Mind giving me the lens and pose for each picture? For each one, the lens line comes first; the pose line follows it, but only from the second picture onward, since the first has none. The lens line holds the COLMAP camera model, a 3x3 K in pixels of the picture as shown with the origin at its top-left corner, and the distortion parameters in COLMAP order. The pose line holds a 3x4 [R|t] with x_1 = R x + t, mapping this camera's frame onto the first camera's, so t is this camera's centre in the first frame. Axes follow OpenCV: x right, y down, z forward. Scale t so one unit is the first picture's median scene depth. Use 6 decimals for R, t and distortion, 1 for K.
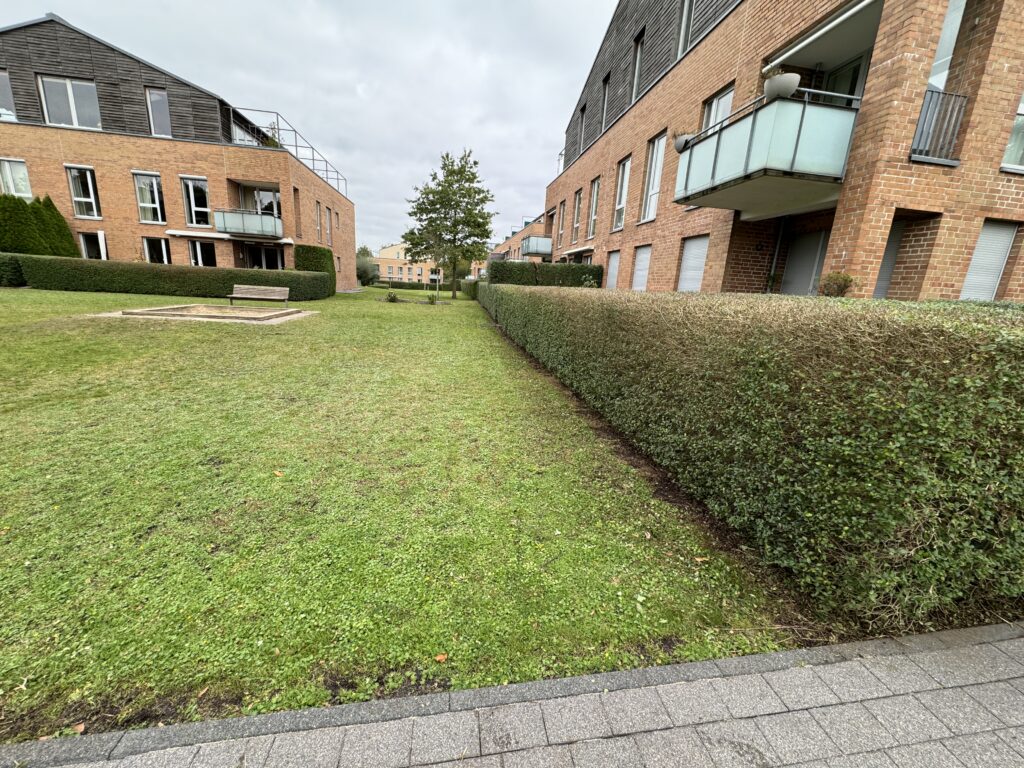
lens RADIAL K [[406.4, 0, 515.7], [0, 406.4, 382.7], [0, 0, 1]] dist [-0.000811, -0.000009]
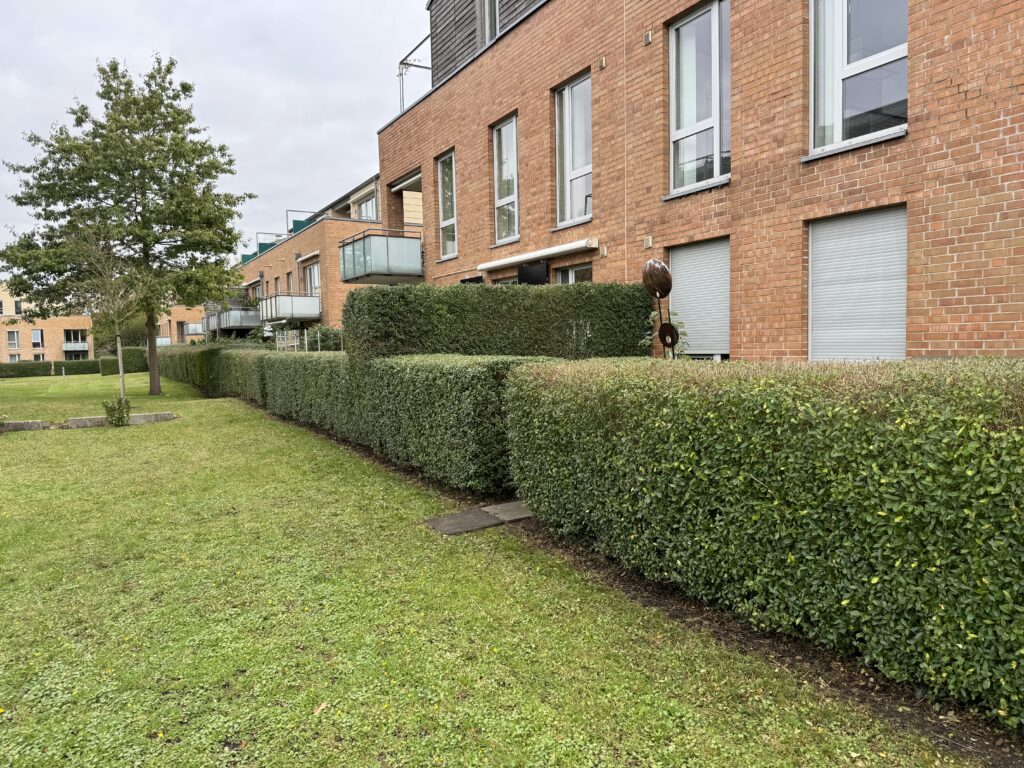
lens RADIAL K [[725.6, 0, 512.2], [0, 725.6, 386.4], [0, 0, 1]] dist [0.008028, -0.007021]
pose [[0.934142, -0.099818, 0.342659, -0.070839], [0.156158, 0.977627, -0.140924, -0.060274], [-0.320926, 0.185152, 0.928830, 0.216329]]
